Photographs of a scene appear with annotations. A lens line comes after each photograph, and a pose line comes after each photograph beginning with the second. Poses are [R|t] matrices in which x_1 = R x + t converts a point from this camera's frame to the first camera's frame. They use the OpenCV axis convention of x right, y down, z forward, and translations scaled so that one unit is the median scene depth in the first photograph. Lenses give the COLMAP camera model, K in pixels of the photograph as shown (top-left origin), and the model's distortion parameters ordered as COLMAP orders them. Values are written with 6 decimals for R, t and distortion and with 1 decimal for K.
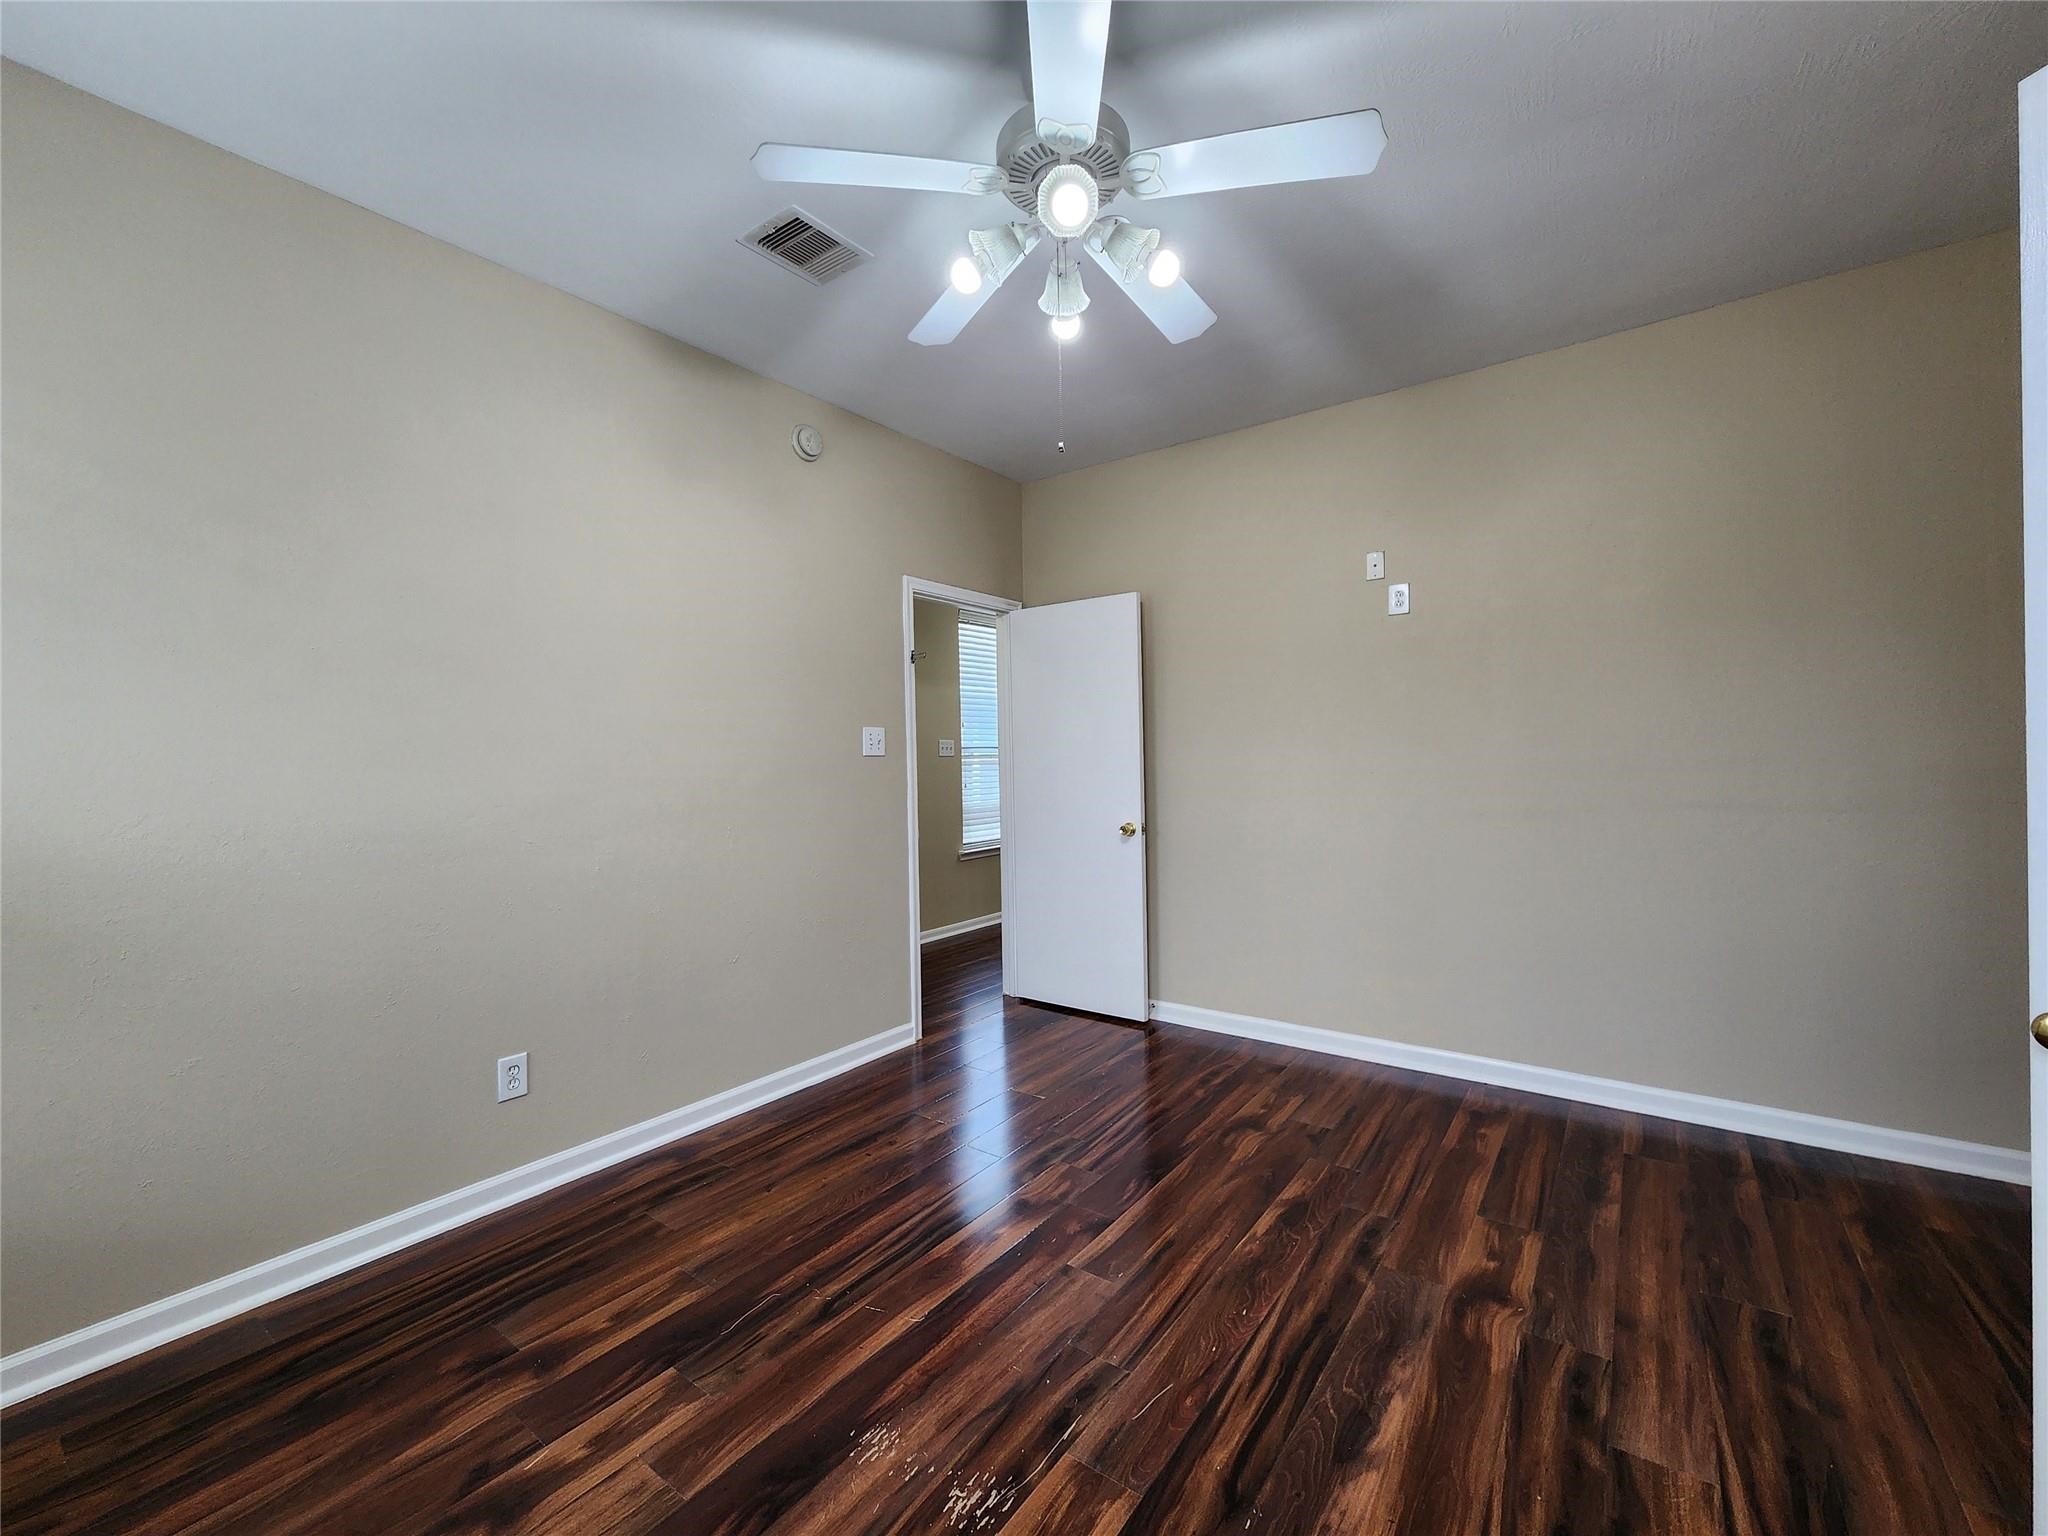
lens RADIAL K [[841.8, 0, 1022.6], [0, 841.8, 766.1], [0, 0, 1]] dist [-0.001333, -0.000636]
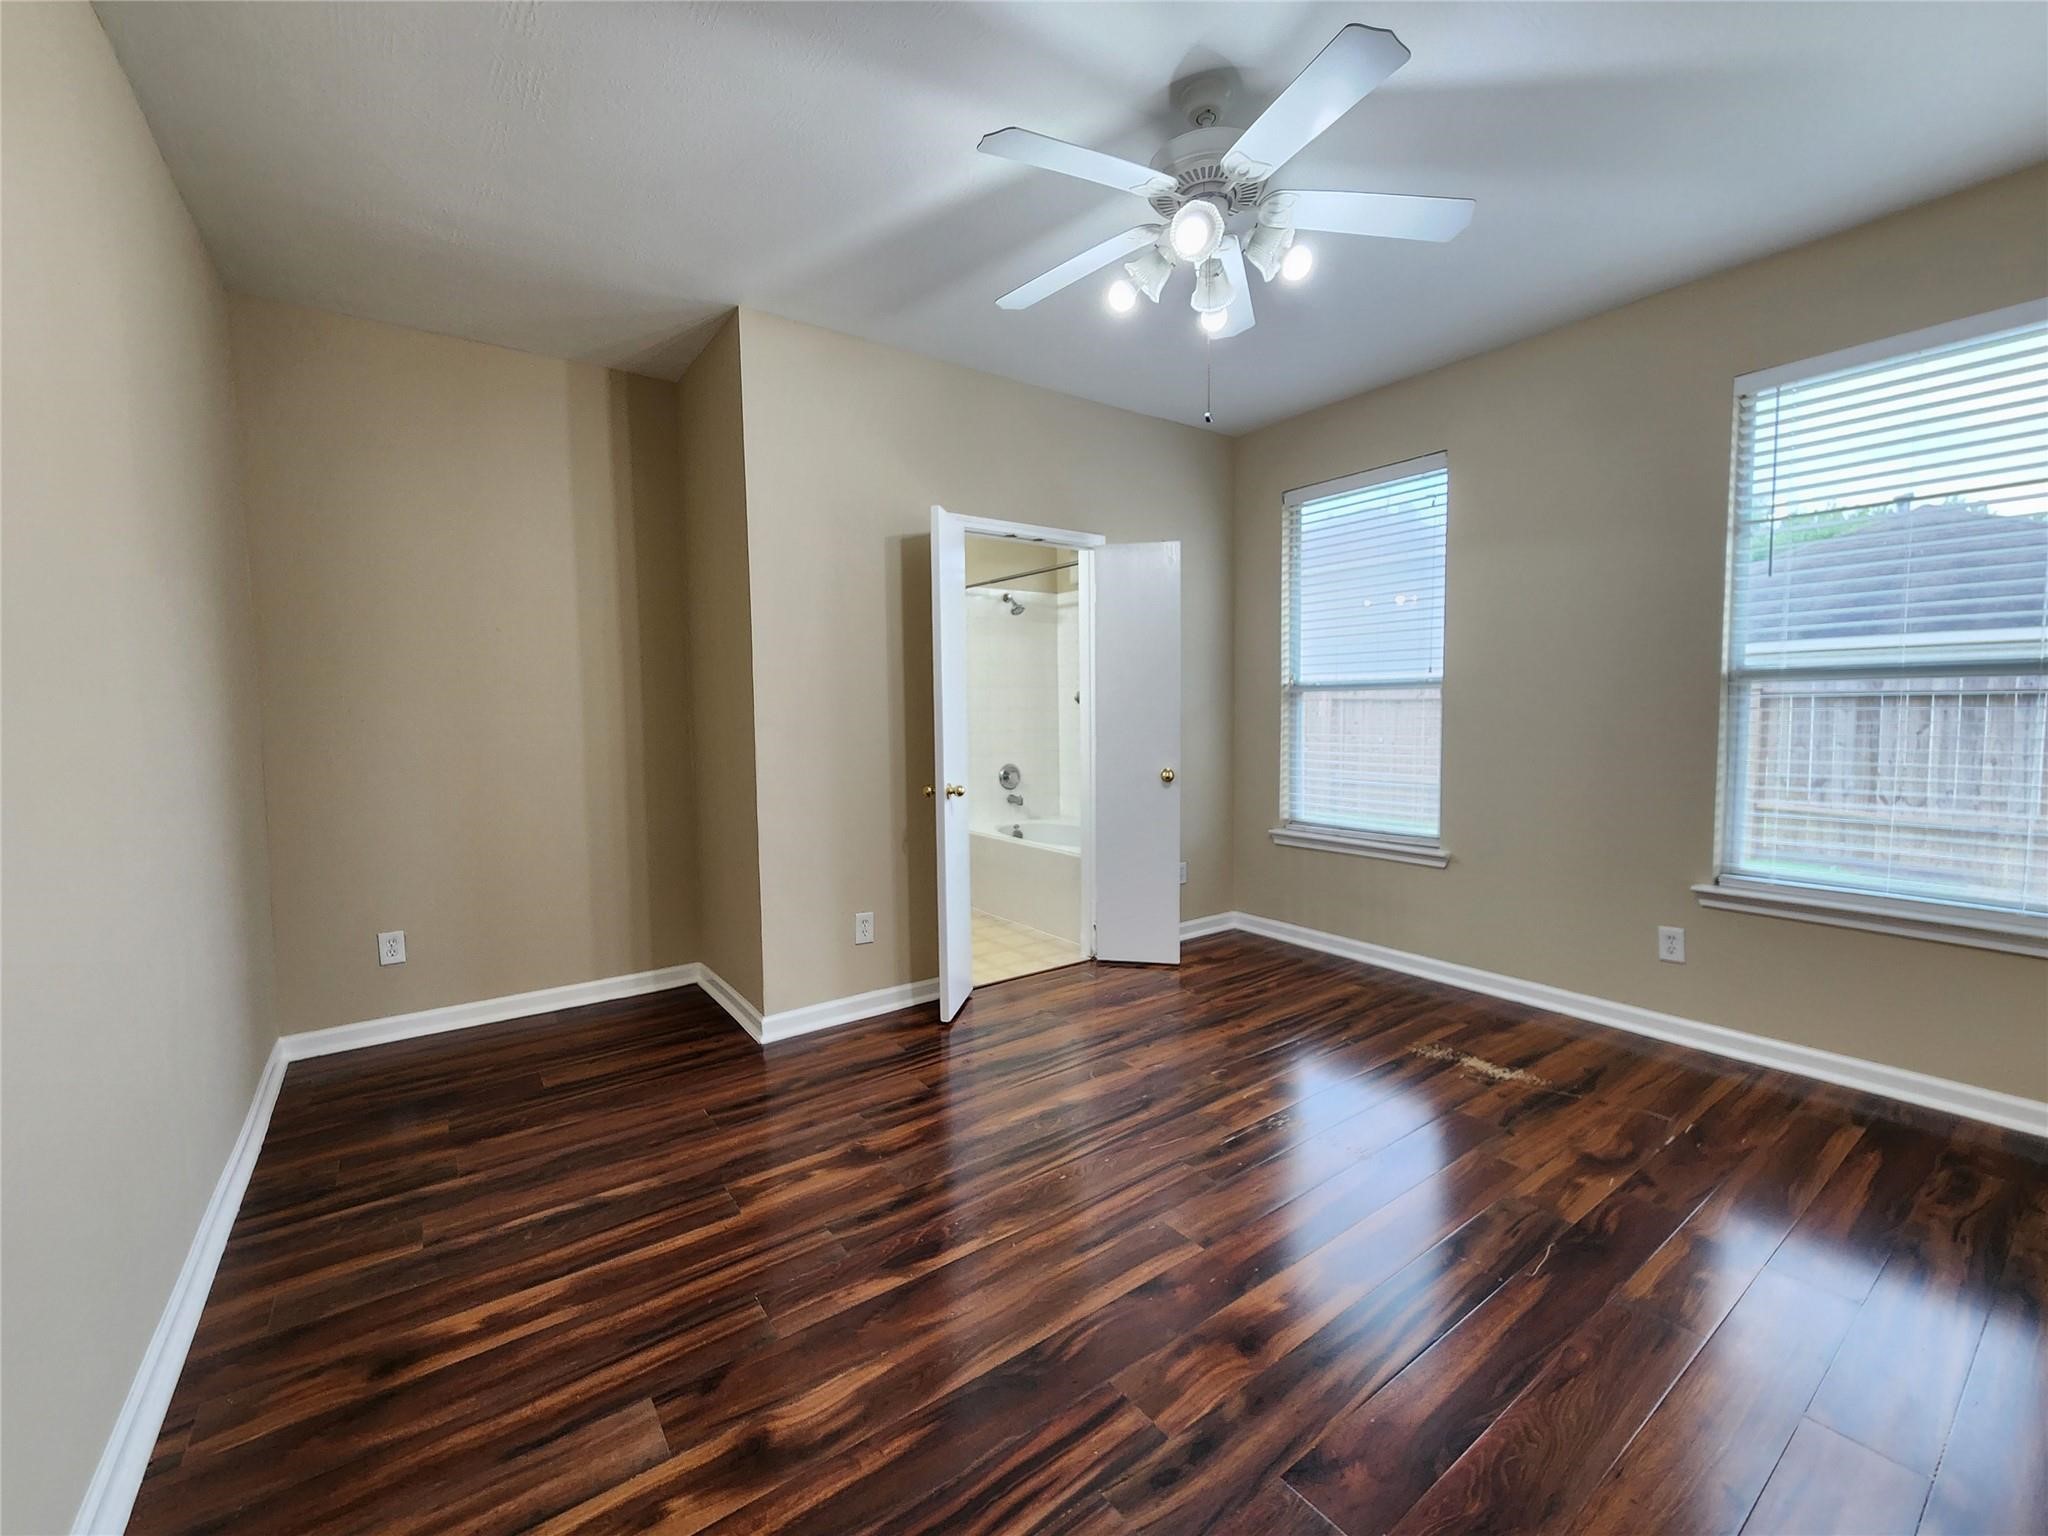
lens RADIAL K [[841.8, 0, 1022.6], [0, 841.8, 766.1], [0, 0, 1]] dist [-0.001333, -0.000636]
pose [[-0.952640, 0.008697, 0.303977, -0.043517], [0.031267, 0.997095, 0.069460, -0.012392], [-0.302489, 0.075675, -0.950144, 1.879353]]
